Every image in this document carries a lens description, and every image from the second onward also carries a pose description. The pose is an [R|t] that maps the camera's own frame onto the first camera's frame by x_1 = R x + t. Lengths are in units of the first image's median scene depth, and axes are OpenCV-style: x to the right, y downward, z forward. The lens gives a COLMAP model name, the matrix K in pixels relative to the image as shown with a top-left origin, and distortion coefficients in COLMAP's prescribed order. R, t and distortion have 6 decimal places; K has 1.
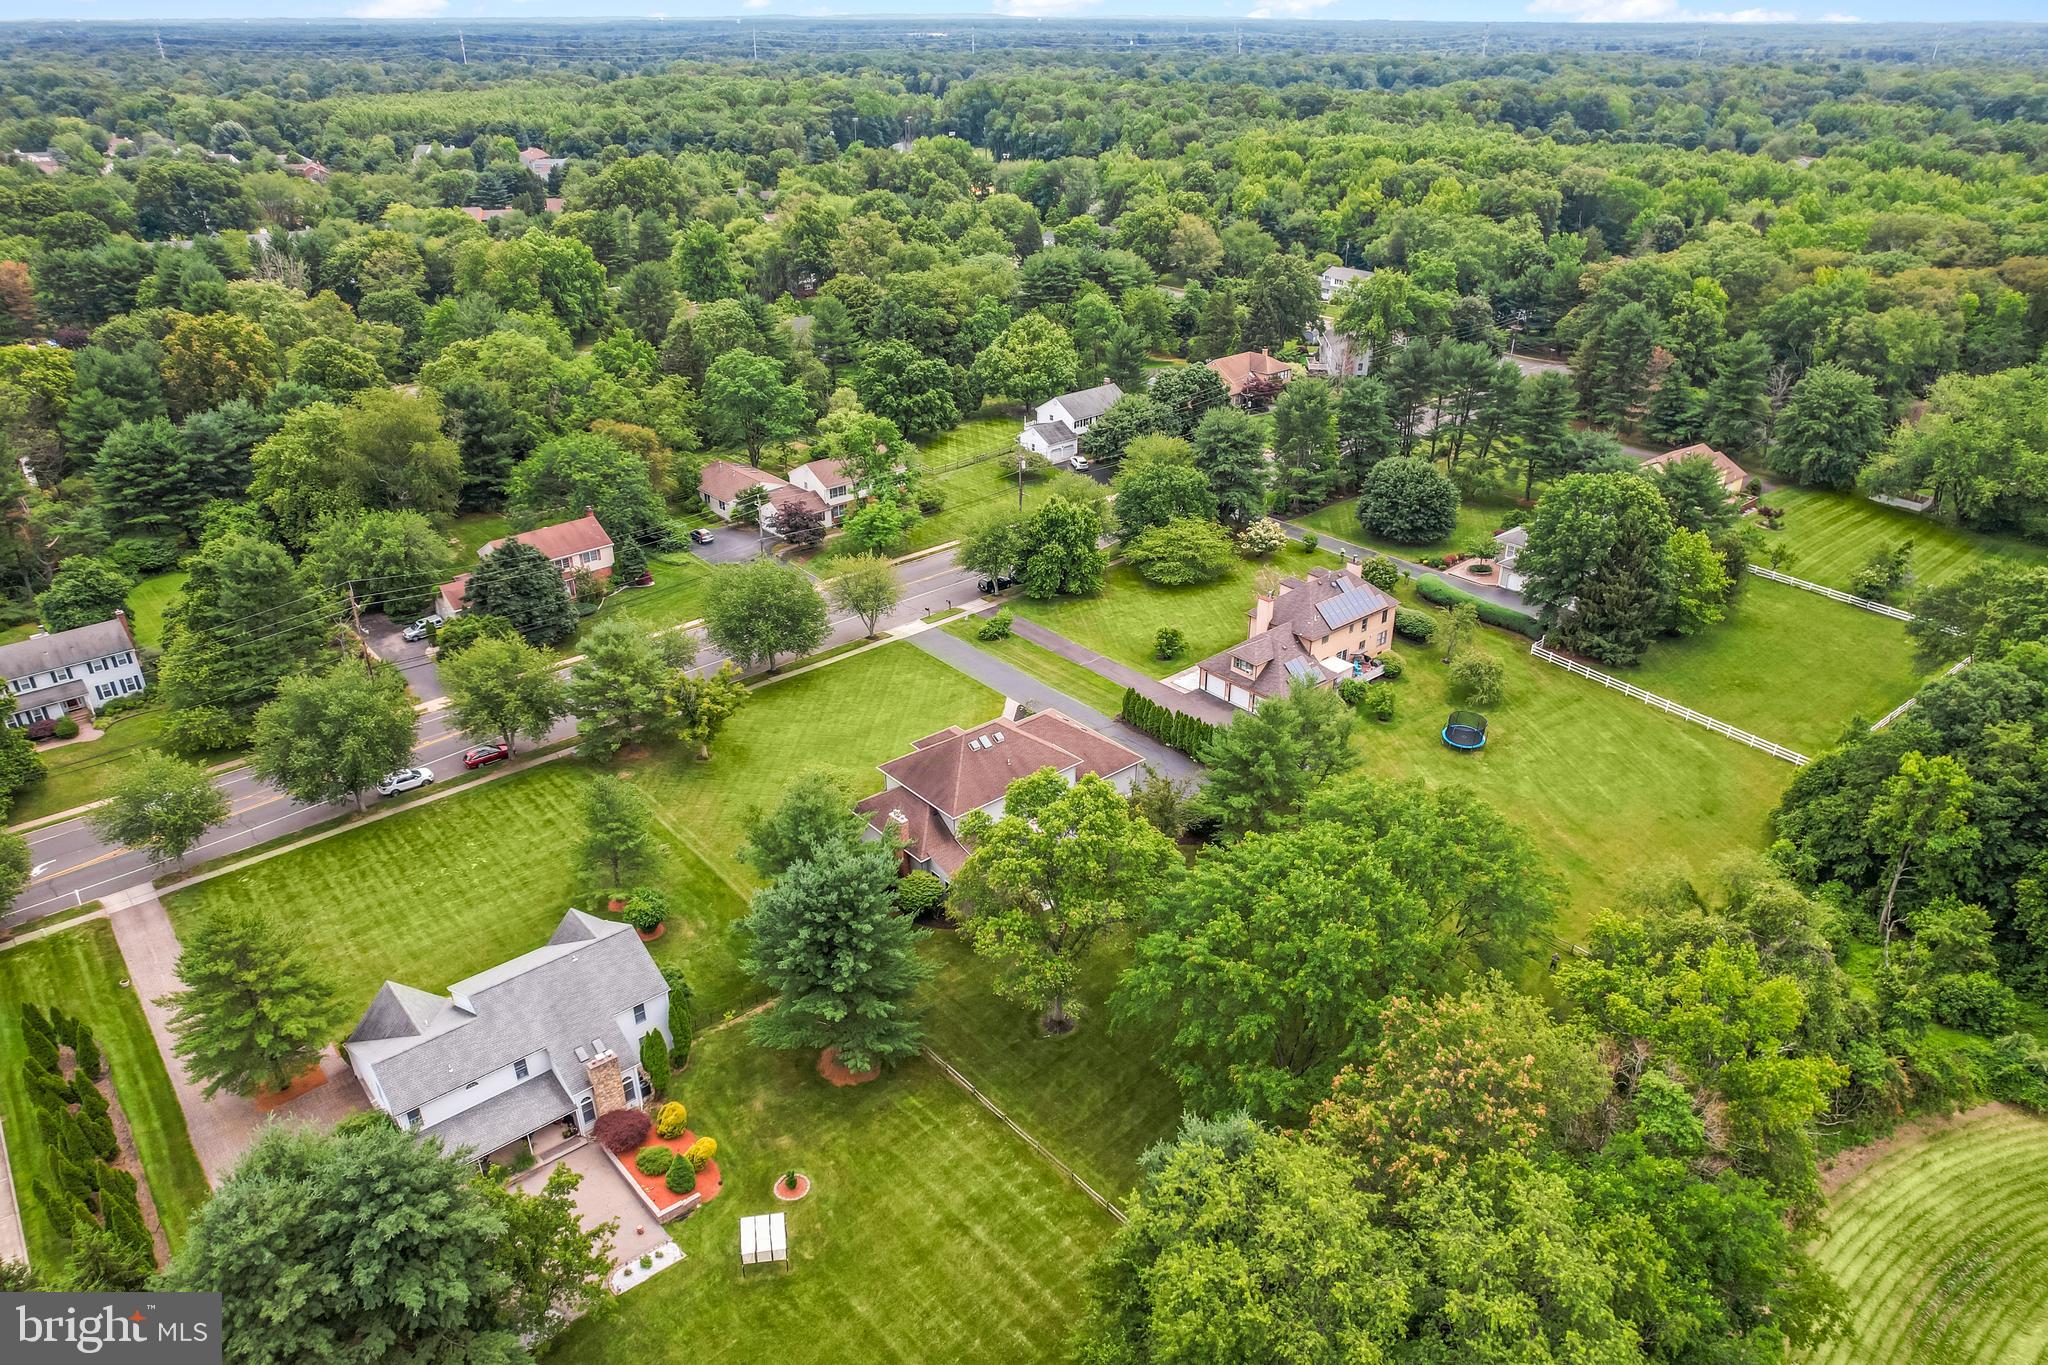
lens RADIAL K [[1330.7, 0, 1024.0], [0, 1330.7, 682.5], [0, 0, 1]] dist [-0.074769, 0.060248]
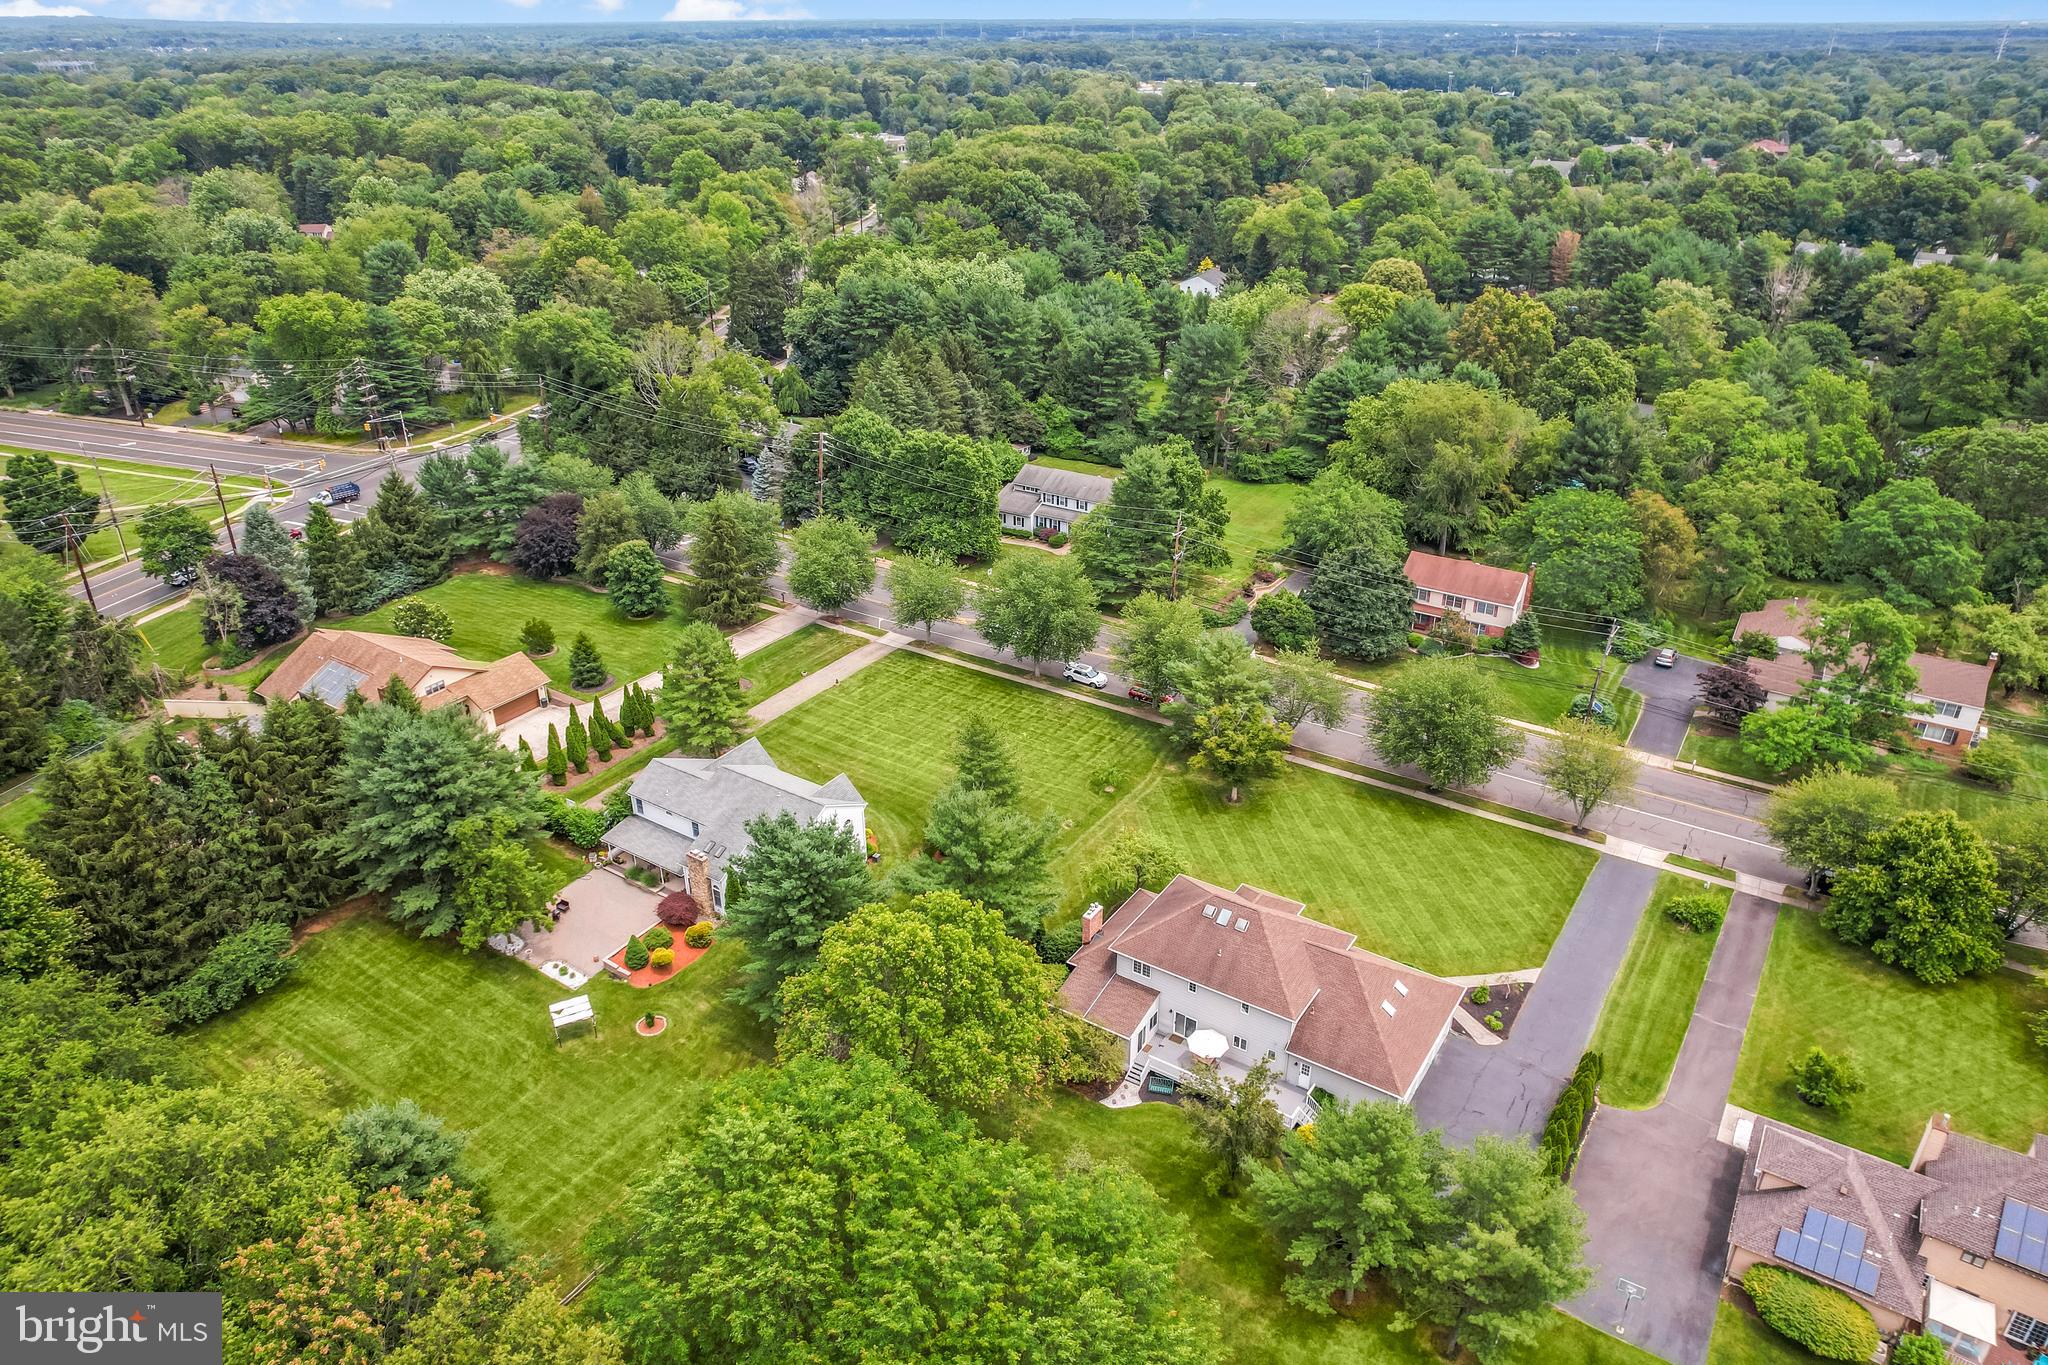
lens RADIAL K [[1330.7, 0, 1024.0], [0, 1330.7, 682.5], [0, 0, 1]] dist [-0.074769, 0.060248]
pose [[0.271089, 0.432849, -0.859740, 0.437915], [-0.430886, 0.853266, 0.293725, -0.201198], [0.860725, 0.290824, 0.417820, 0.388448]]
